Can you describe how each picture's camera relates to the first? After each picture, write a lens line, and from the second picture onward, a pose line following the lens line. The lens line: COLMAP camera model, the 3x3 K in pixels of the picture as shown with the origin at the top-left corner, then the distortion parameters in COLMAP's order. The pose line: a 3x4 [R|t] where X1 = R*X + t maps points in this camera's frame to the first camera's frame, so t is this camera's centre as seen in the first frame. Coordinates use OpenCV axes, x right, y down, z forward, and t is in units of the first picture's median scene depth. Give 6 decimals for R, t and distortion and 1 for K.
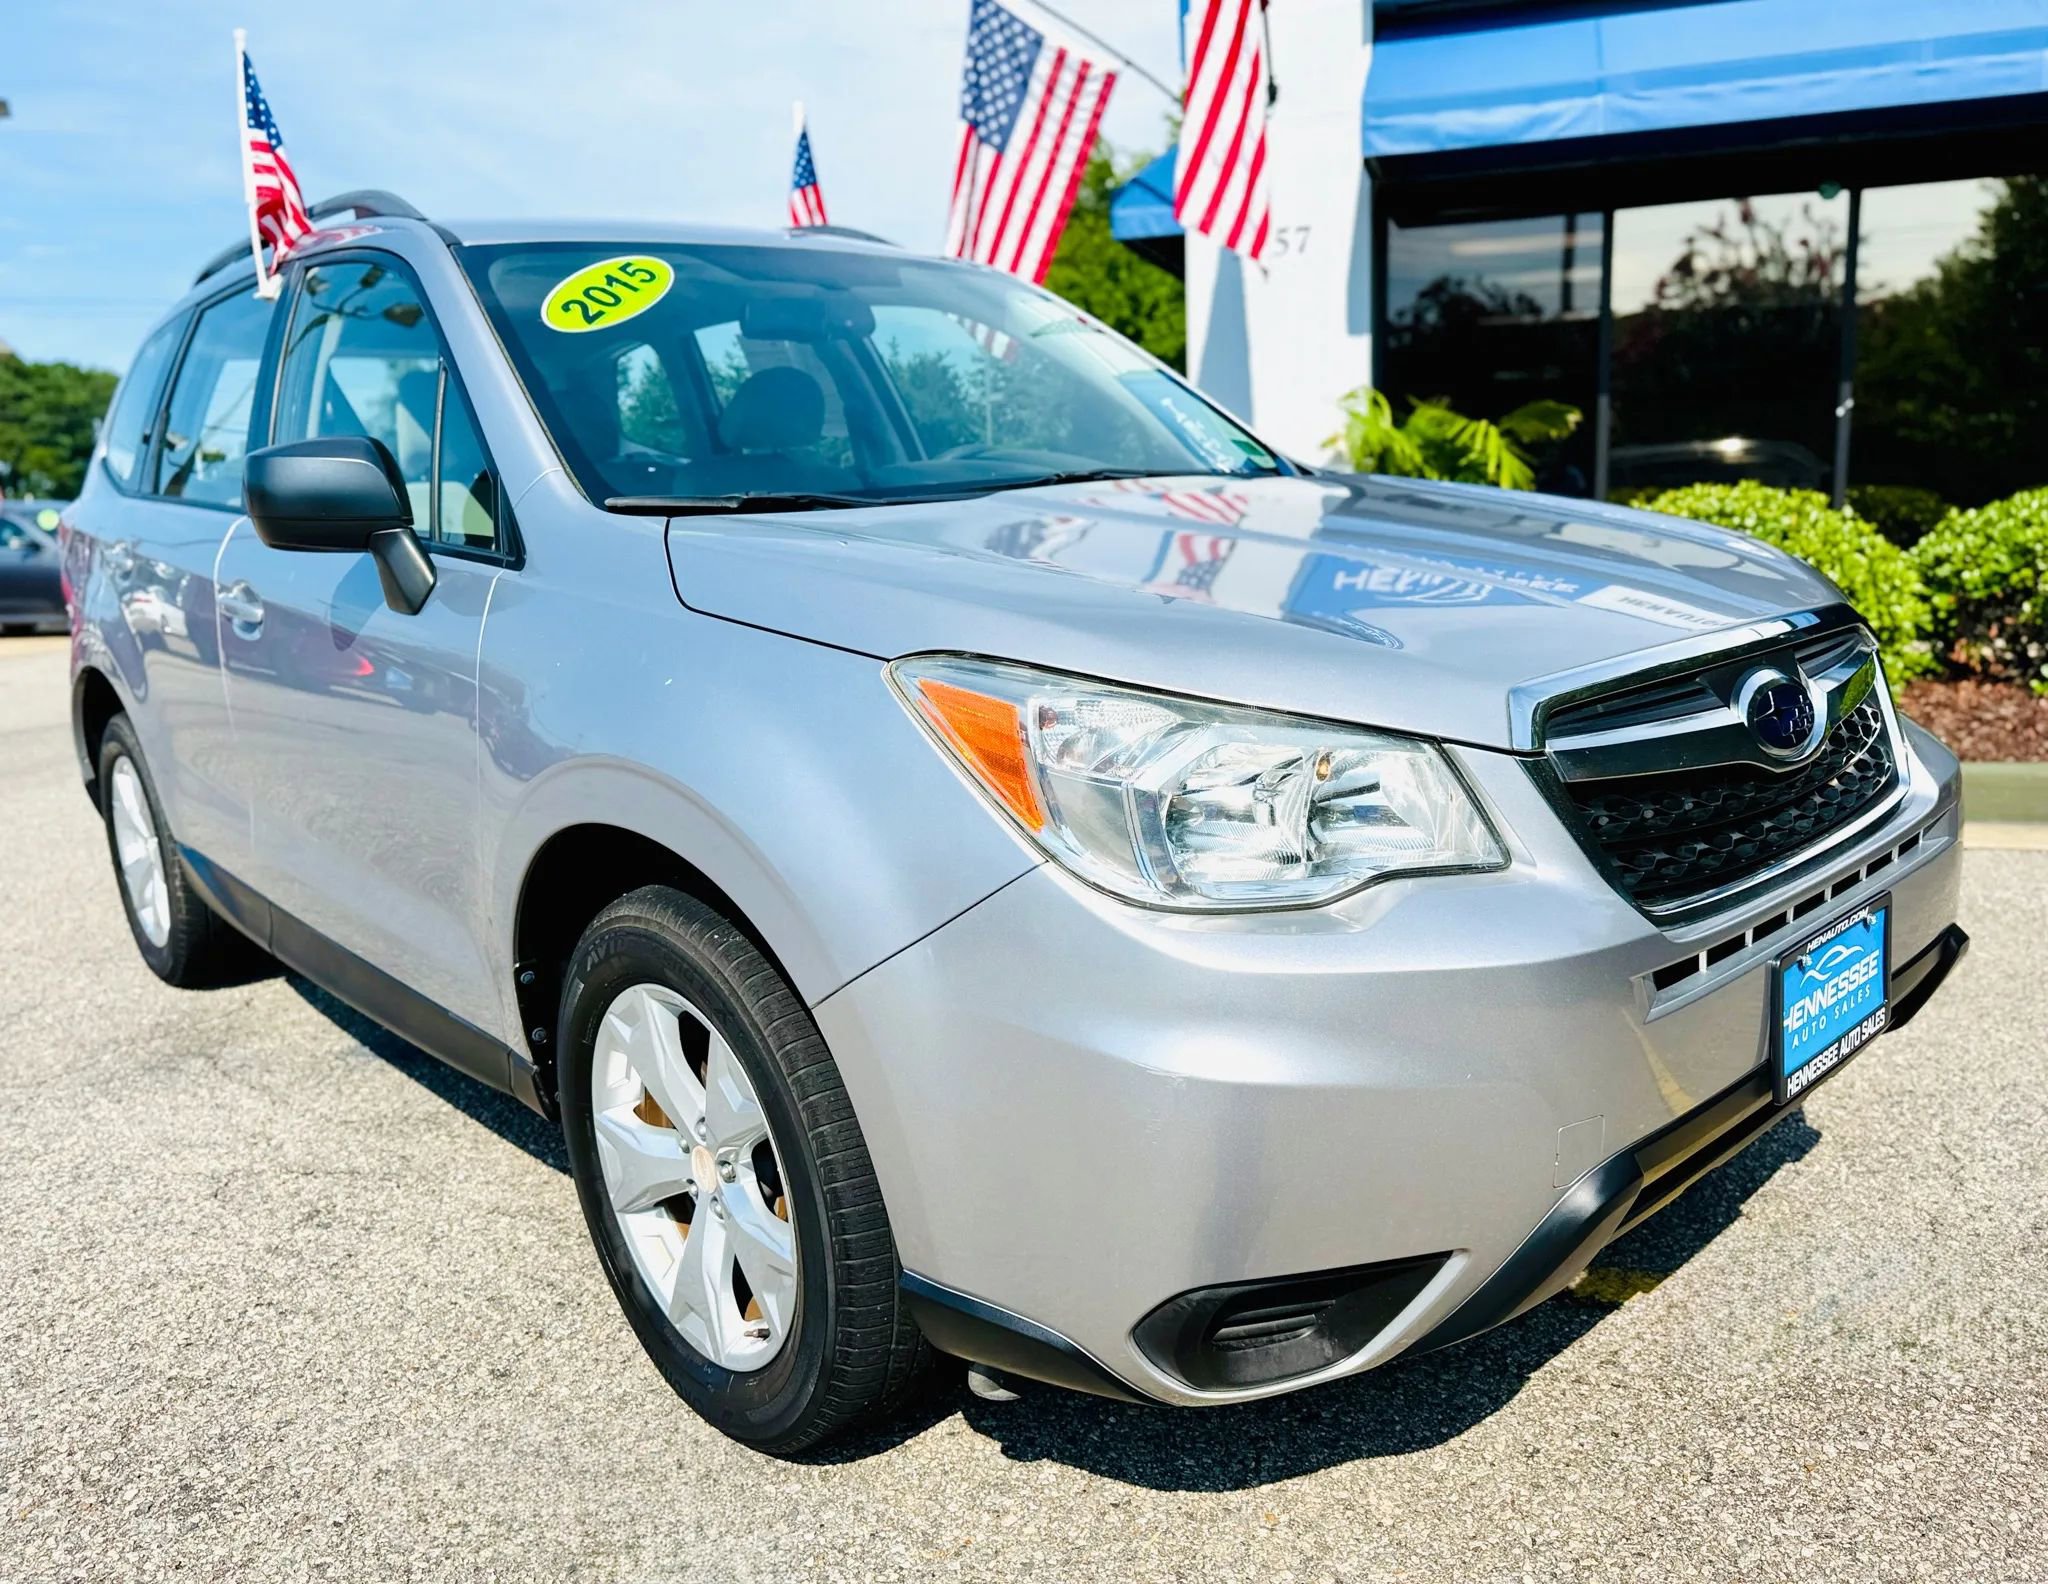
lens RADIAL K [[1496.2, 0, 1061.7], [0, 1496.2, 817.3], [0, 0, 1]] dist [0.030205, -0.029786]
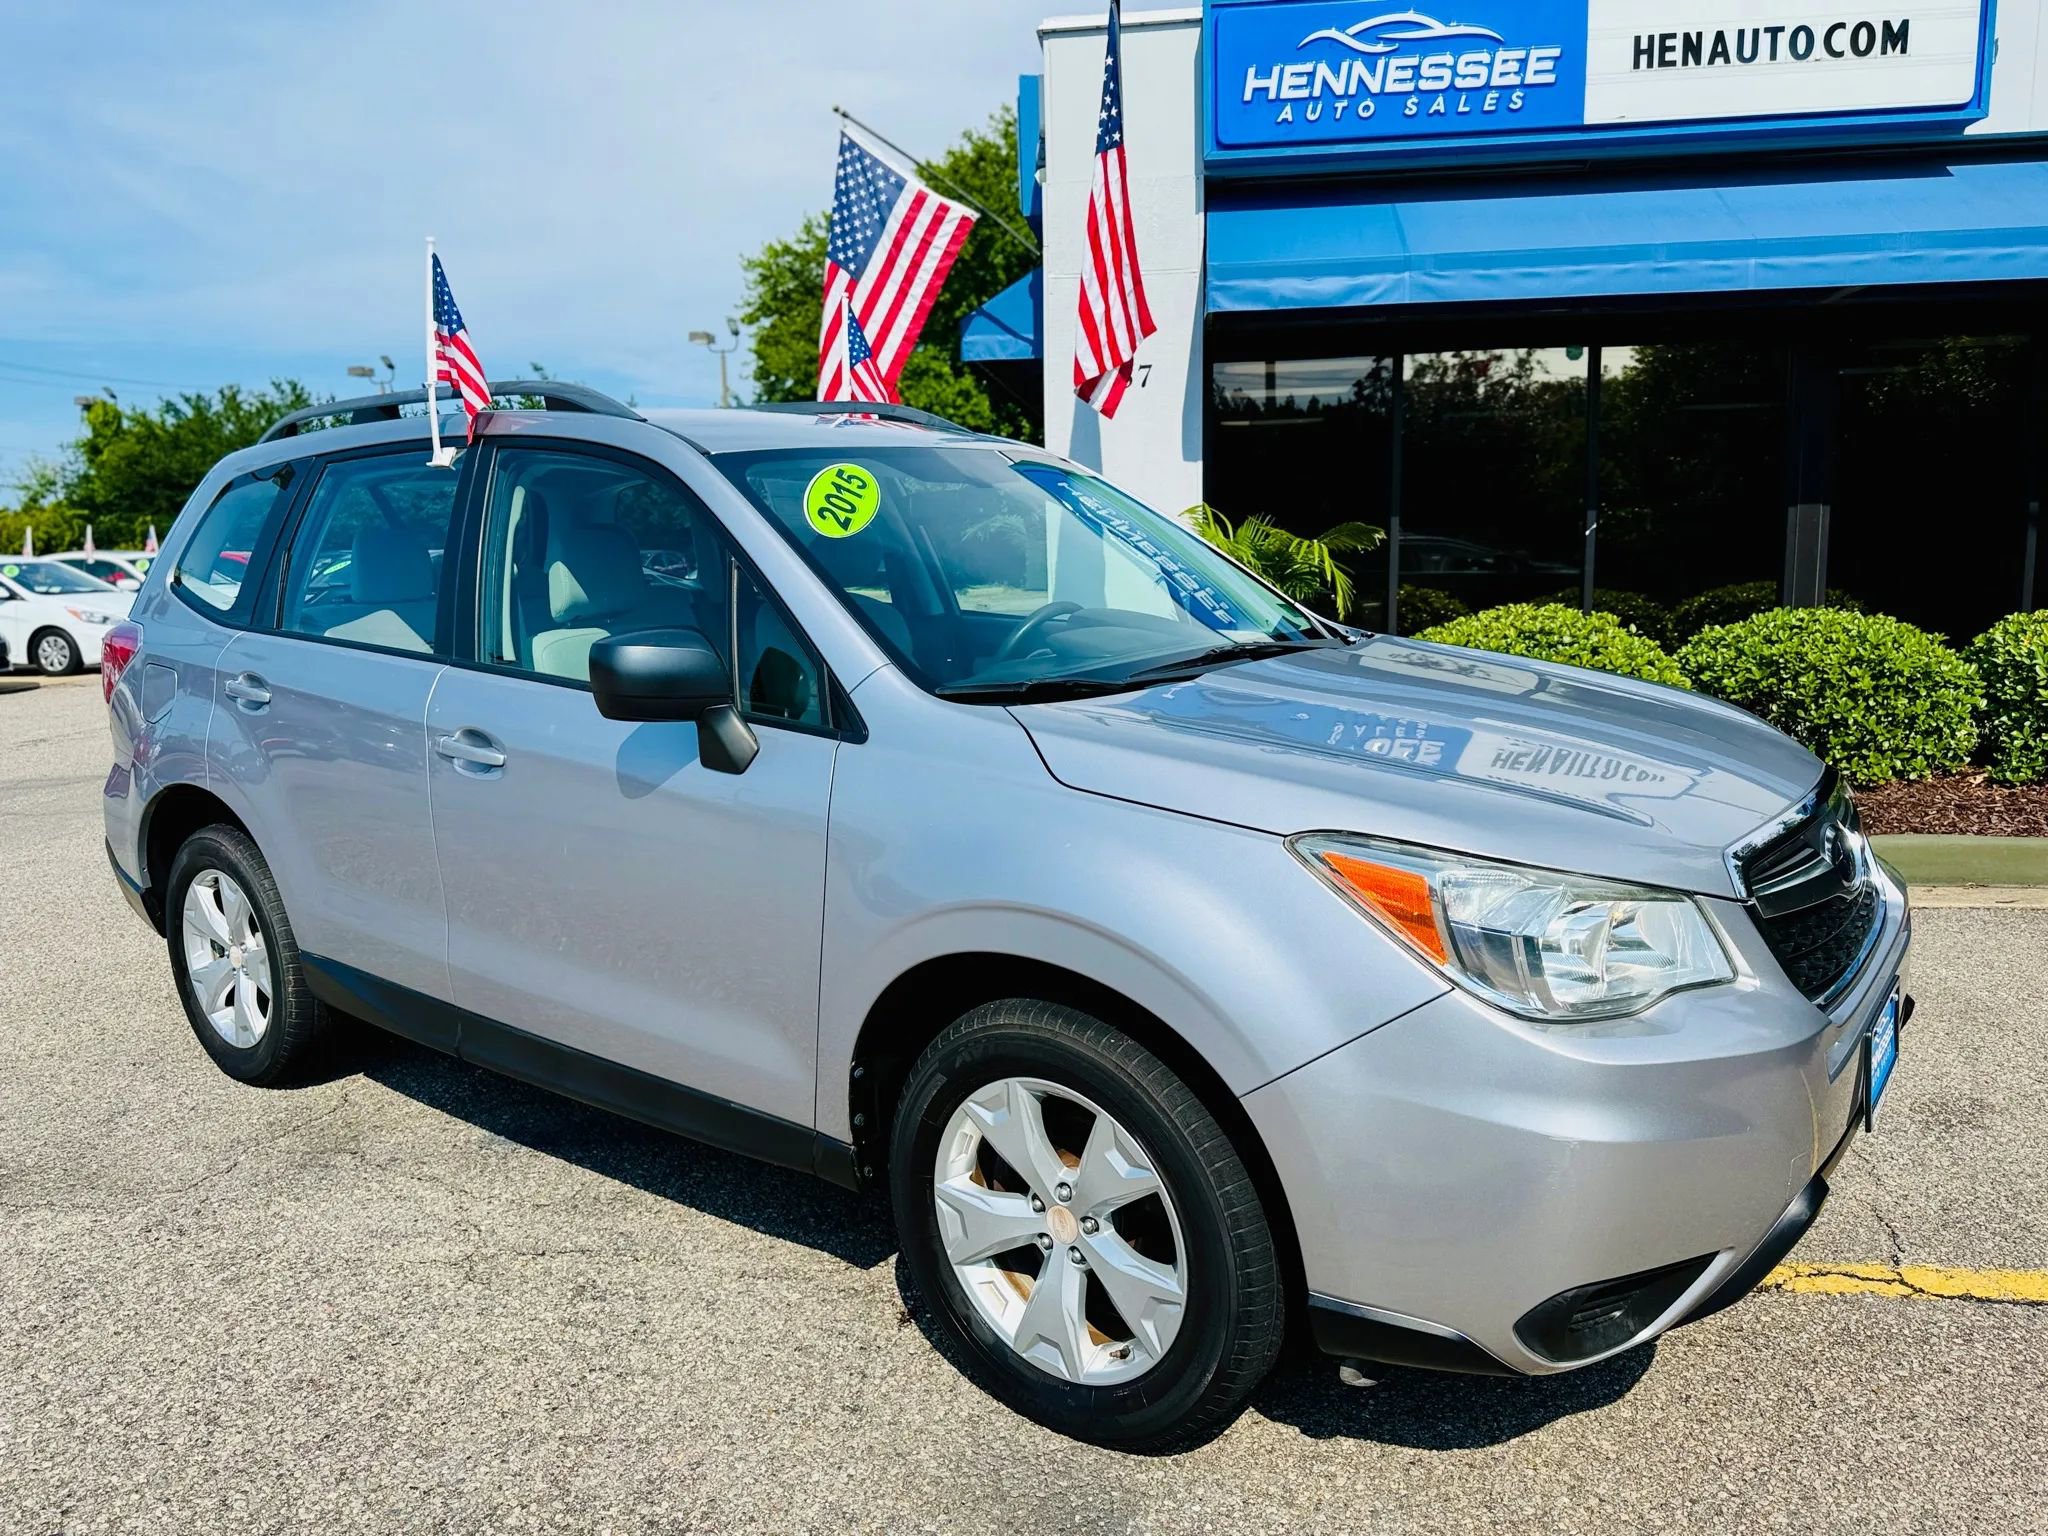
lens RADIAL K [[1443.5, 0, 1025.7], [0, 1443.5, 782.6], [0, 0, 1]] dist [0.030155, -0.030309]
pose [[0.985223, -0.010924, 0.170929, -0.393635], [0.019701, 0.998568, -0.049737, -0.064573], [-0.170141, 0.052369, 0.984027, -0.177212]]
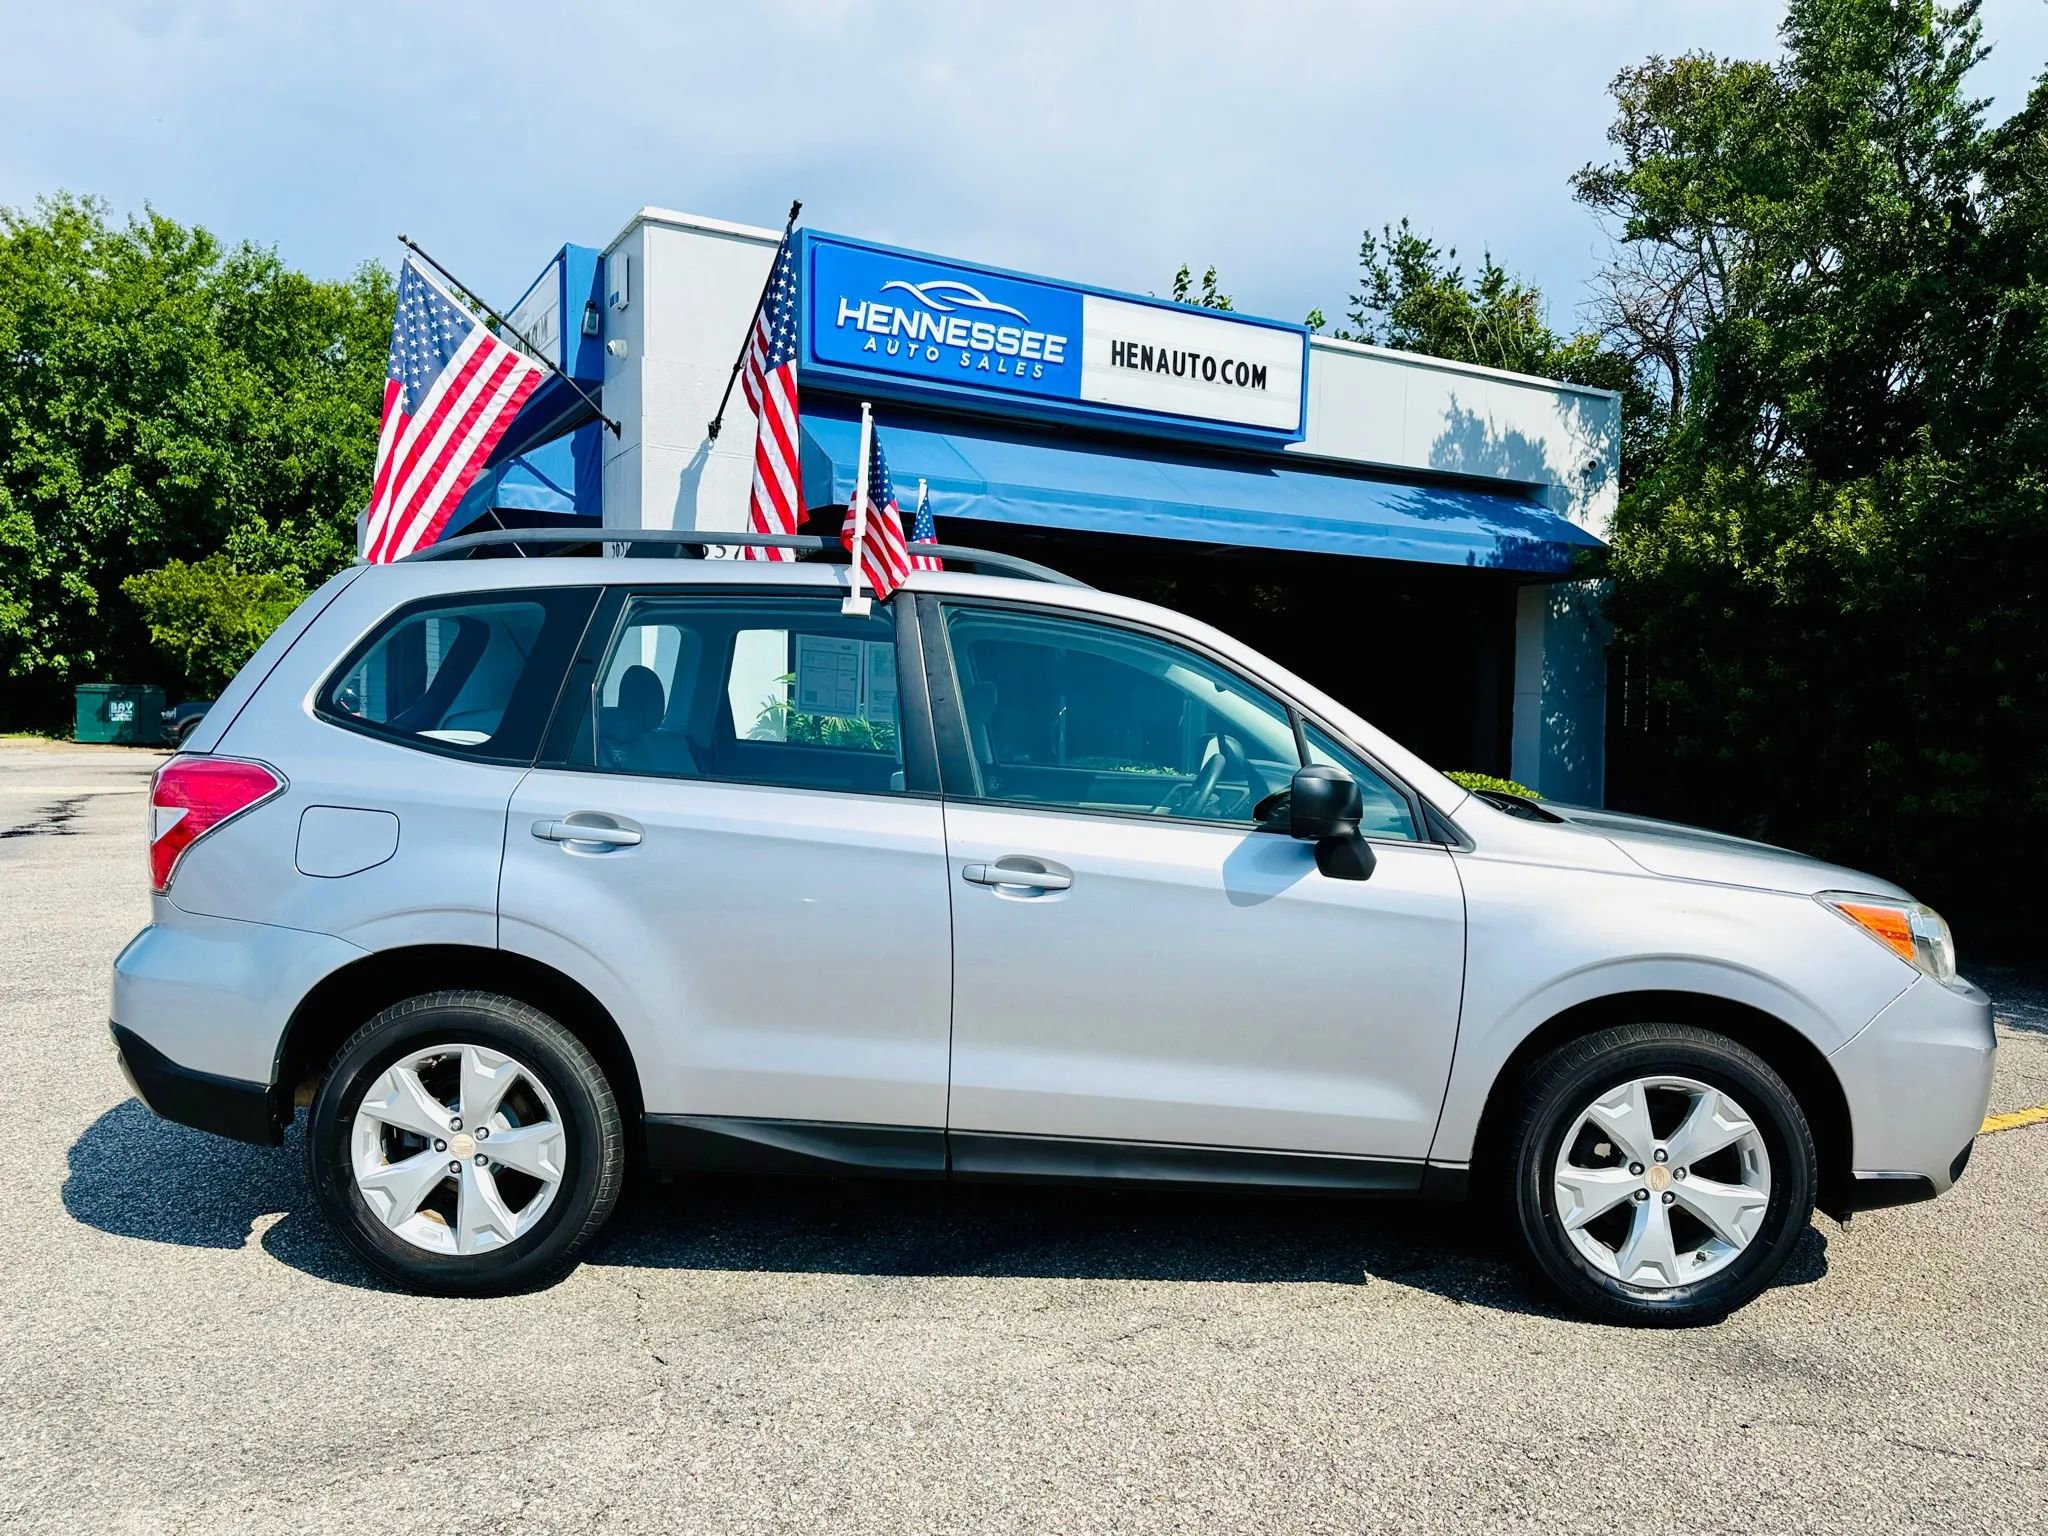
lens RADIAL K [[1443.5, 0, 1013.2], [0, 1443.5, 784.6], [0, 0, 1]] dist [0.030155, -0.030309]
pose [[0.689213, 0.018056, 0.724334, -1.734219], [0.102428, 0.987222, -0.122071, -0.088926], [-0.717283, 0.158325, 0.678557, 0.232461]]
